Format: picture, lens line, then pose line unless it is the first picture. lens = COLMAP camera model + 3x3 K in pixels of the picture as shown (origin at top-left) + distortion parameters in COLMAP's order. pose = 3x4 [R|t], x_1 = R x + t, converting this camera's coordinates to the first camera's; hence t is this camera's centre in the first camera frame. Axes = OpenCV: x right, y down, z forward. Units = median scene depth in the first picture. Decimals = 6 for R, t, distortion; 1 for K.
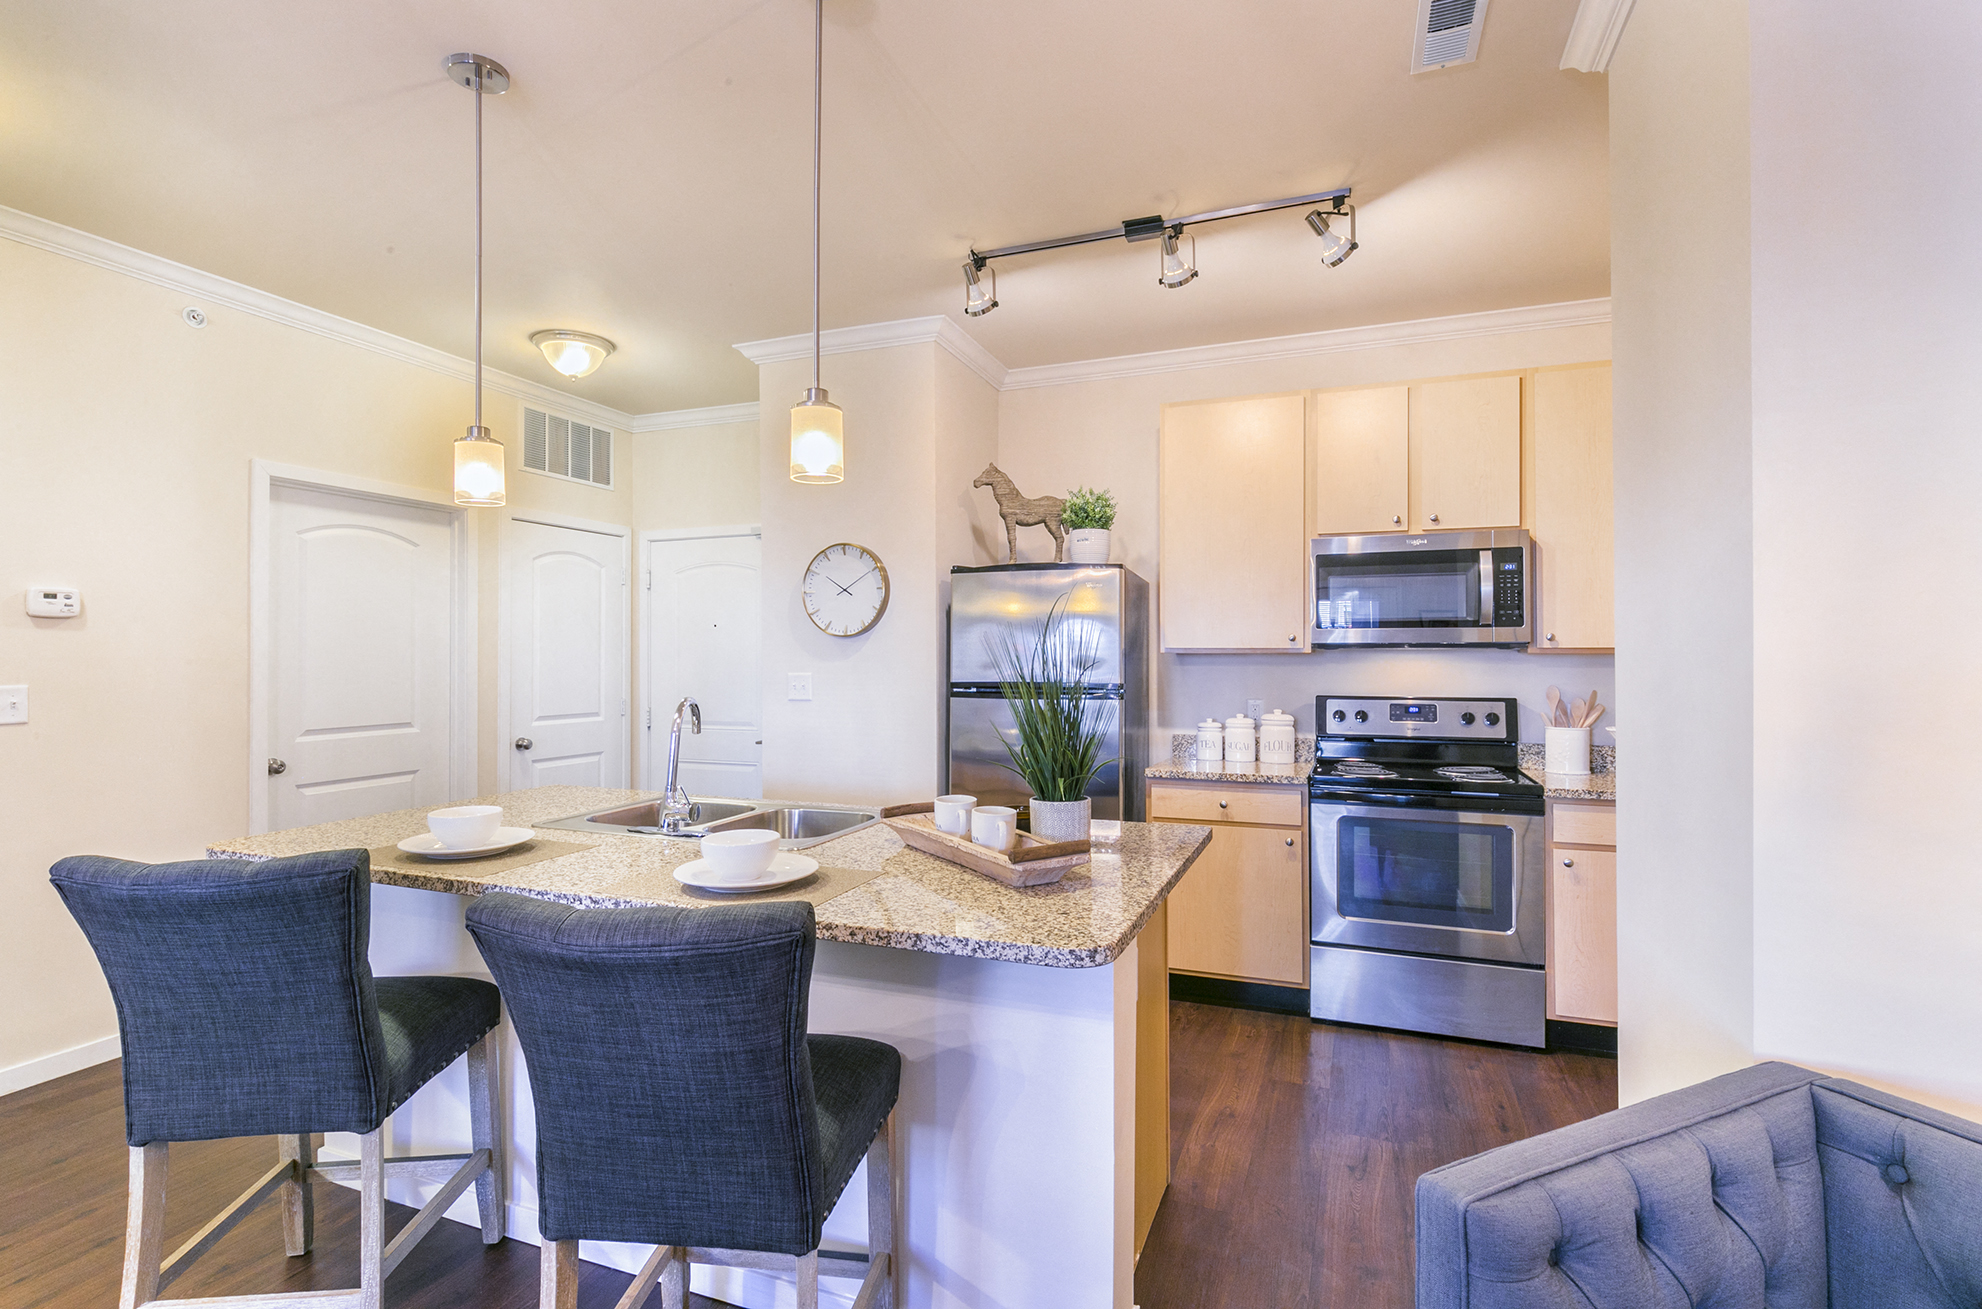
lens RADIAL K [[943.4, 0, 981.4], [0, 943.4, 642.6], [0, 0, 1]] dist [-0.002958, -0.000973]
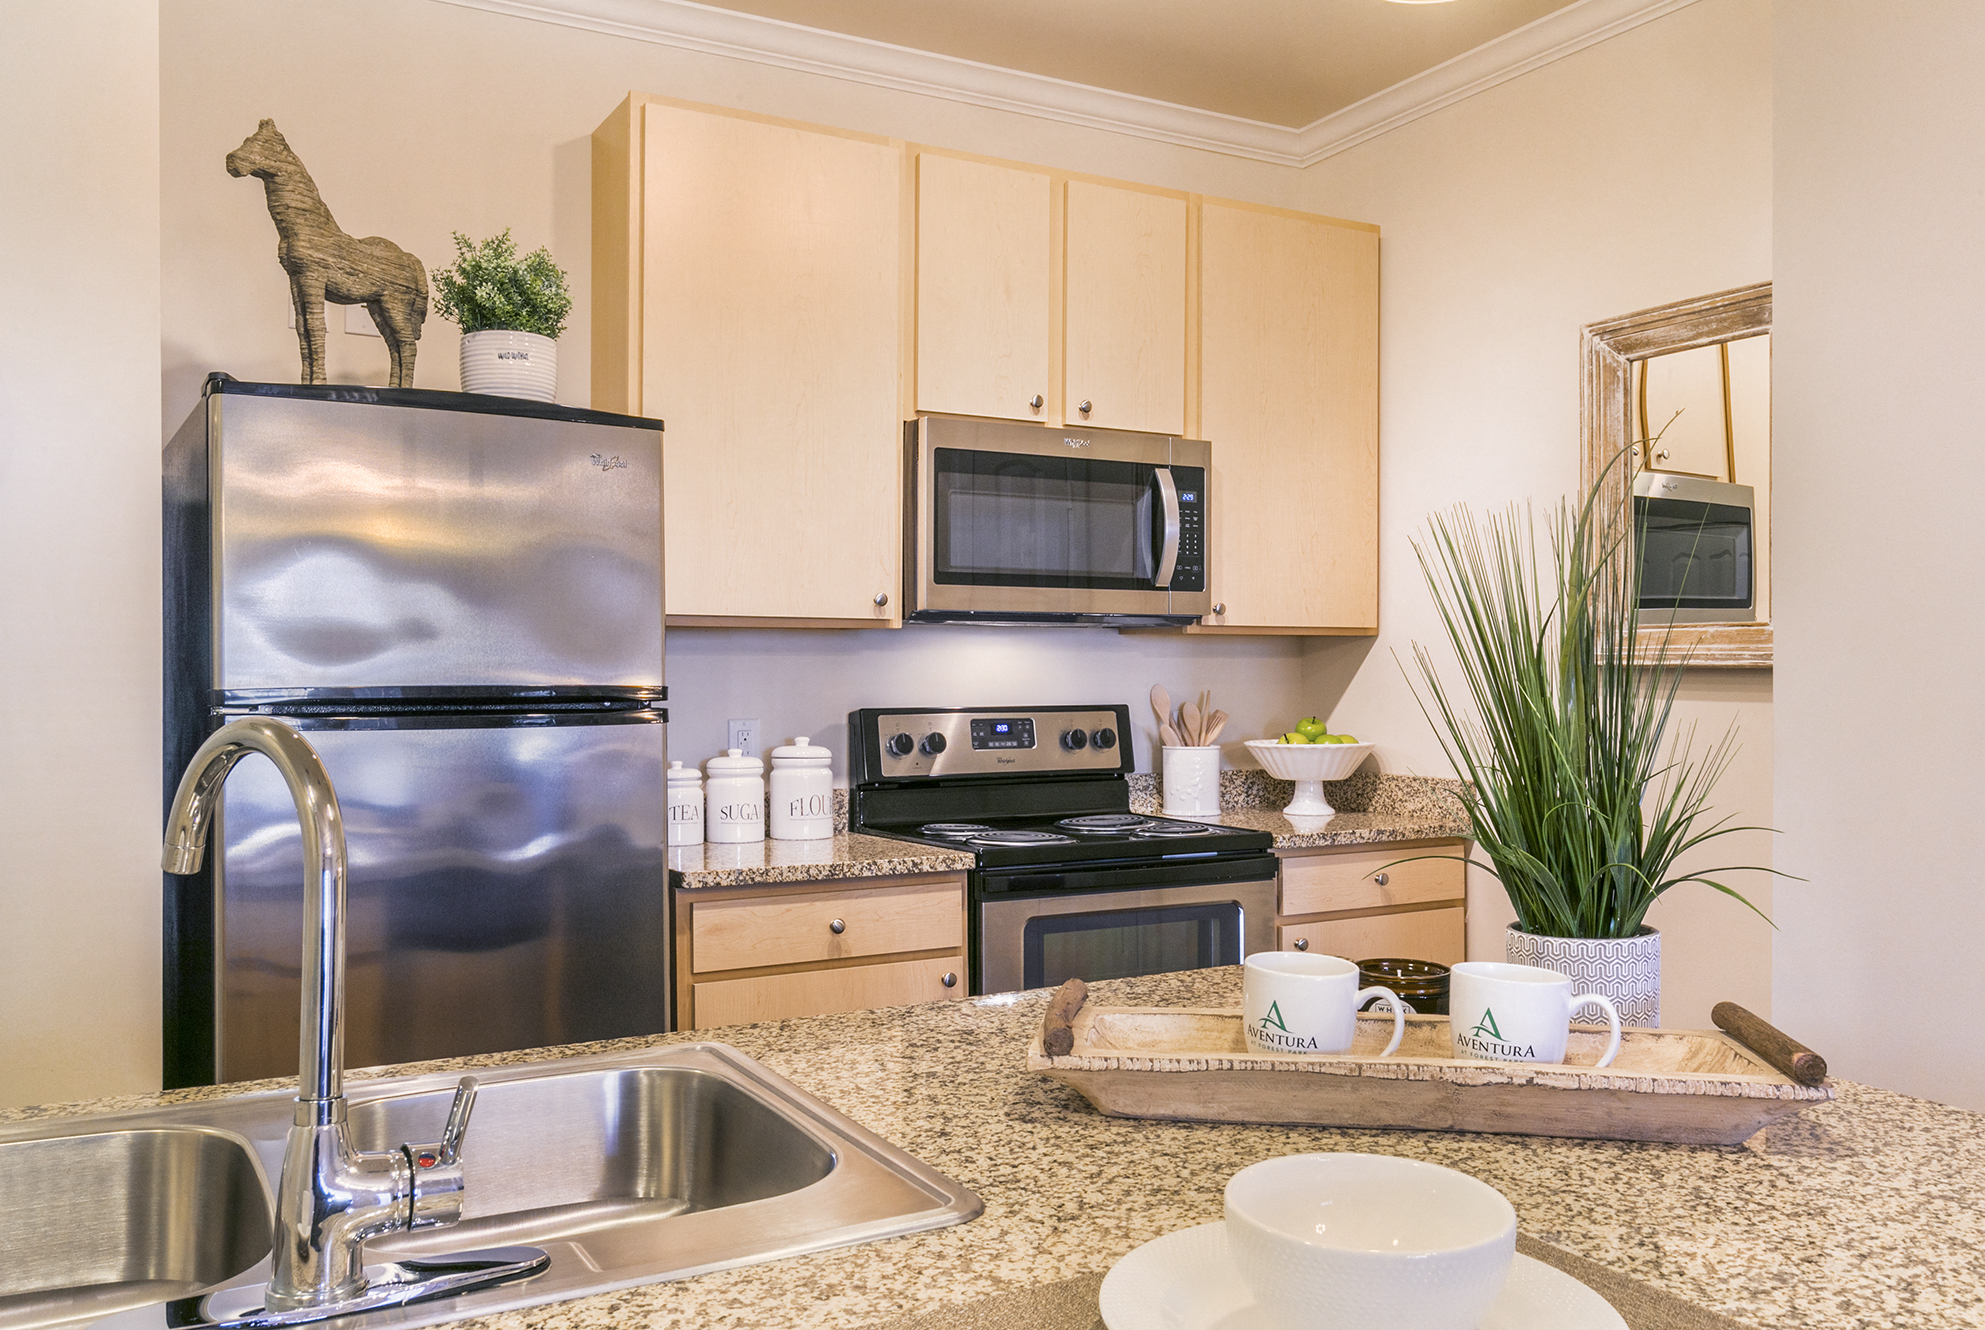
lens RADIAL K [[1593.7, 0, 990.2], [0, 1593.7, 667.9], [0, 0, 1]] dist [-0.001822, 0.010138]
pose [[0.631833, -0.000171, 0.775105, -0.334031], [-0.012567, 0.999866, 0.010464, 0.023839], [-0.775003, -0.016352, 0.631746, 0.390161]]
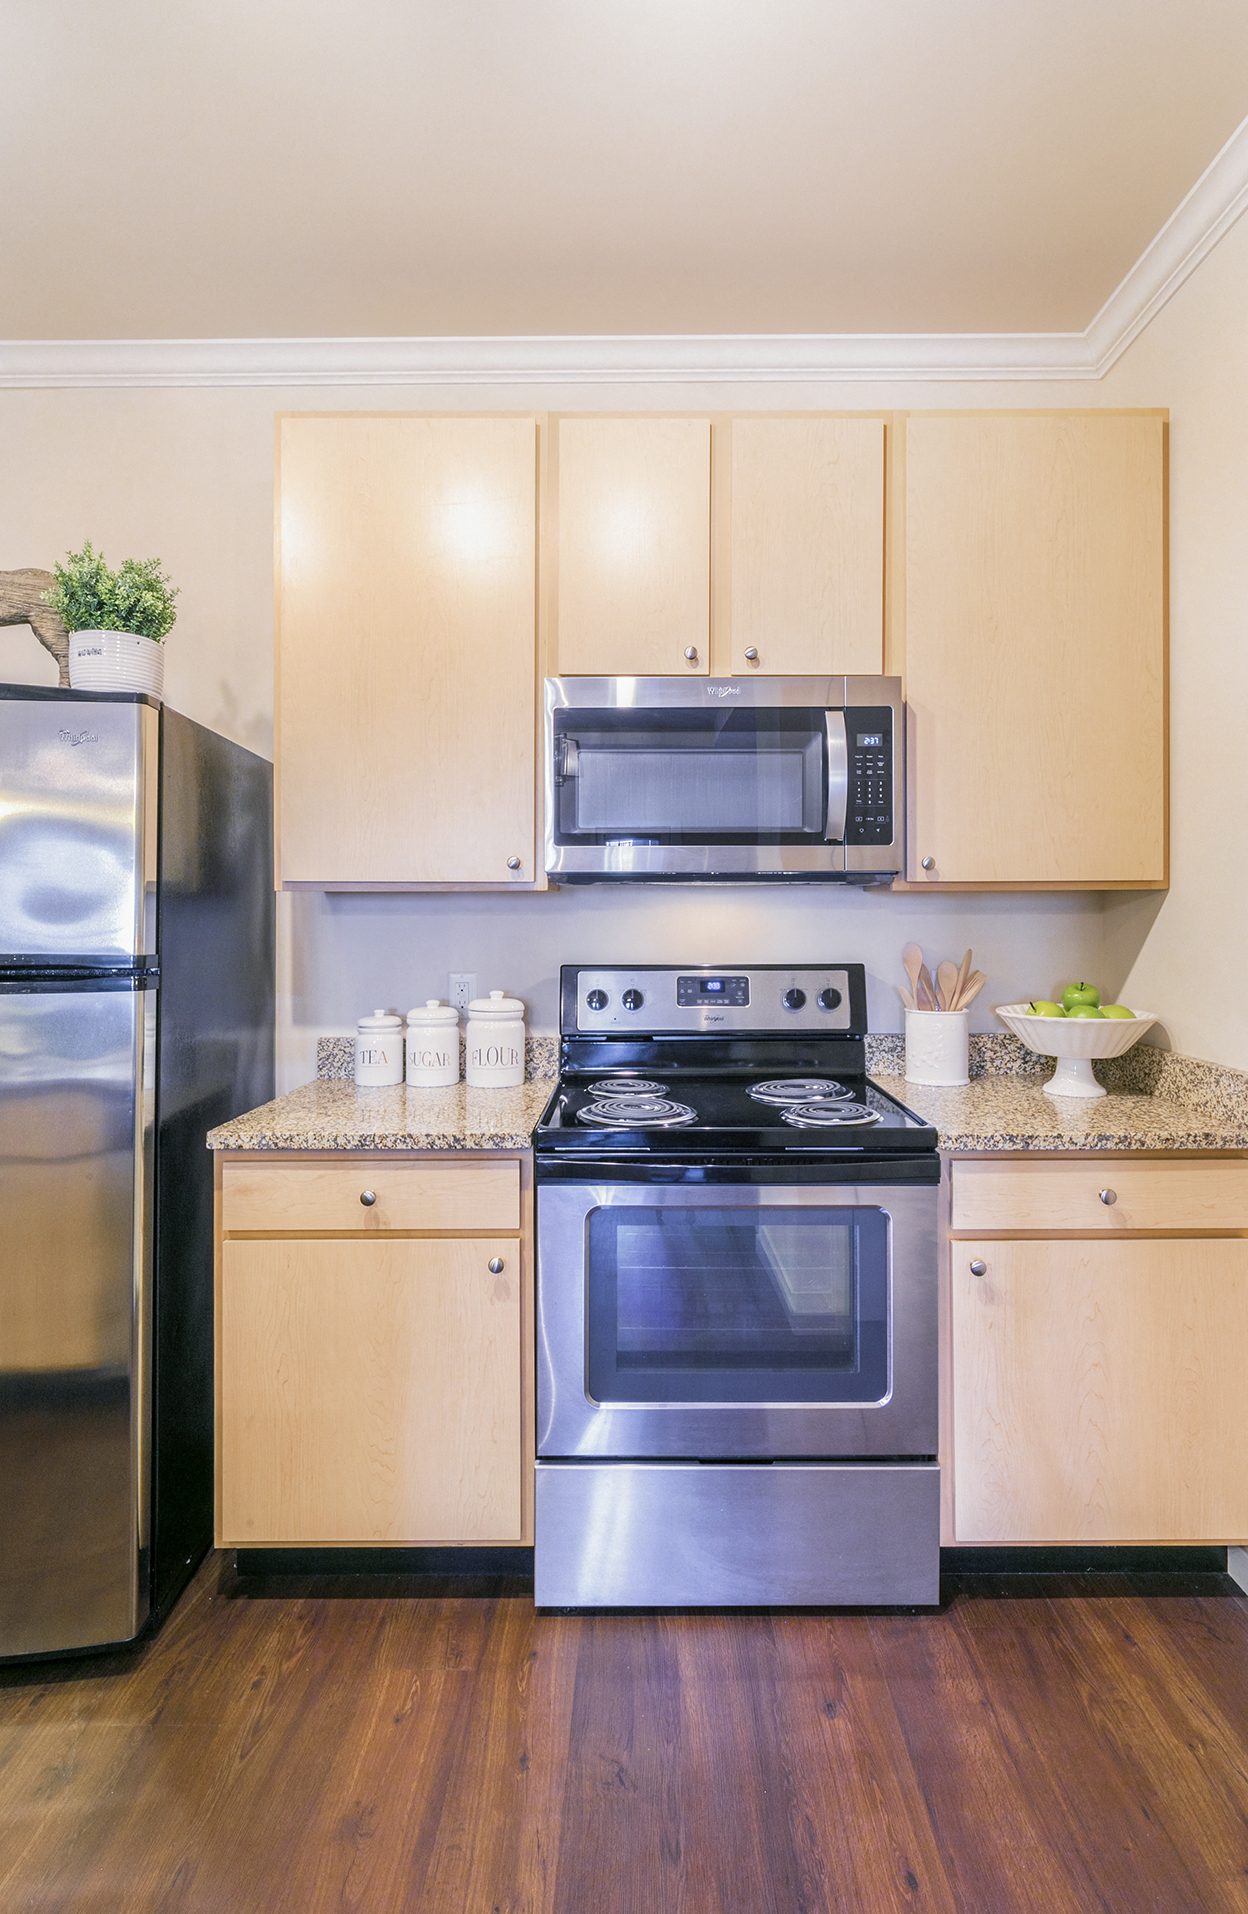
lens RADIAL K [[946.7, 0, 633.0], [0, 946.7, 904.7], [0, 0, 1]] dist [0.001329, 0.000045]
pose [[0.931075, -0.002122, 0.364822, 0.197927], [-0.002953, 0.999907, 0.013351, 0.011935], [-0.364816, -0.013508, 0.930982, 0.475354]]
